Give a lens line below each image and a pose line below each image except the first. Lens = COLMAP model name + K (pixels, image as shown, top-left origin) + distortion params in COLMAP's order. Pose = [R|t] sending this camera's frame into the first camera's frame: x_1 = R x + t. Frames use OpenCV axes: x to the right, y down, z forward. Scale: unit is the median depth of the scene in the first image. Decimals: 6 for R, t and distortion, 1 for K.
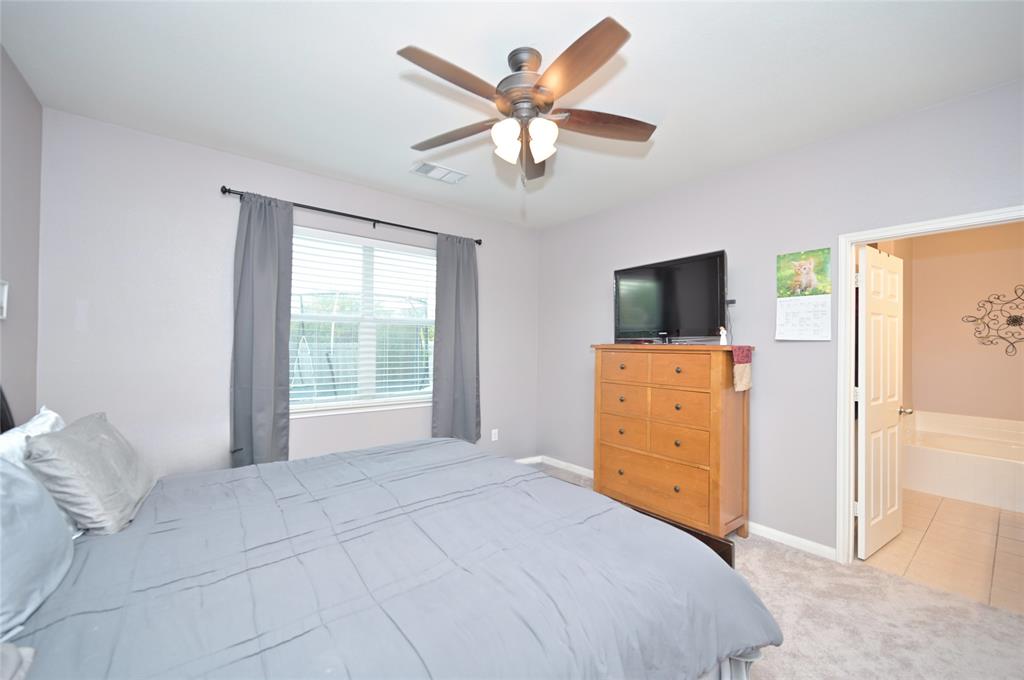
lens RADIAL K [[403.1, 0, 513.8], [0, 403.1, 340.2], [0, 0, 1]] dist [-0.003459, 0.000149]
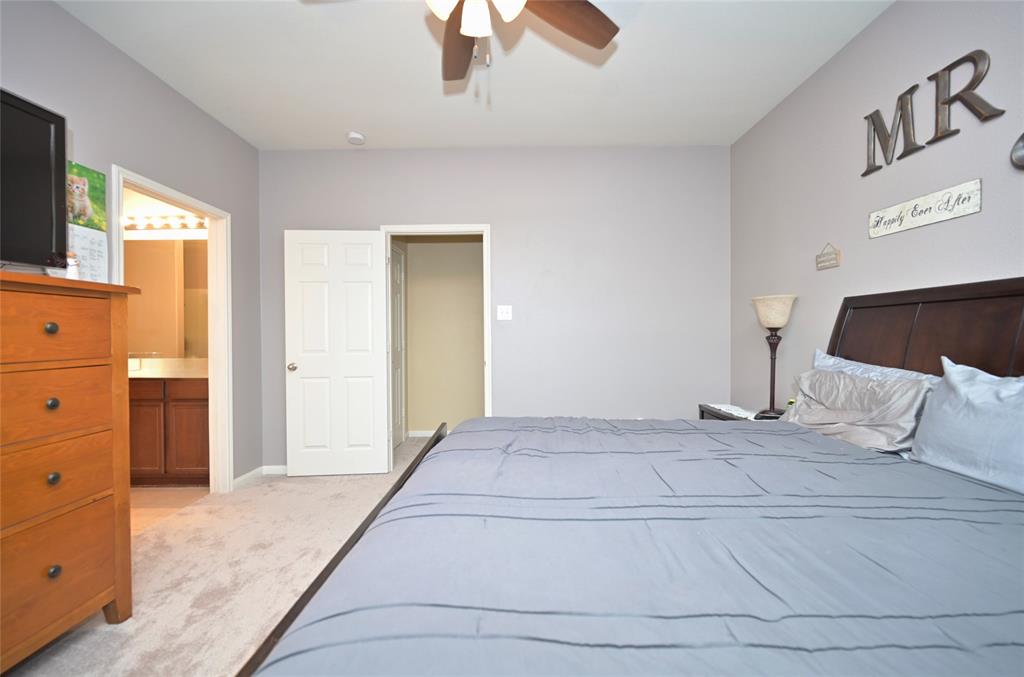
lens RADIAL K [[403.1, 0, 512.4], [0, 403.1, 339.2], [0, 0, 1]] dist [-0.003459, 0.000149]
pose [[-0.770687, -0.011797, 0.637104, -0.348701], [-0.004209, 0.999901, 0.013423, 0.083317], [-0.637200, 0.007663, -0.770661, 1.075688]]
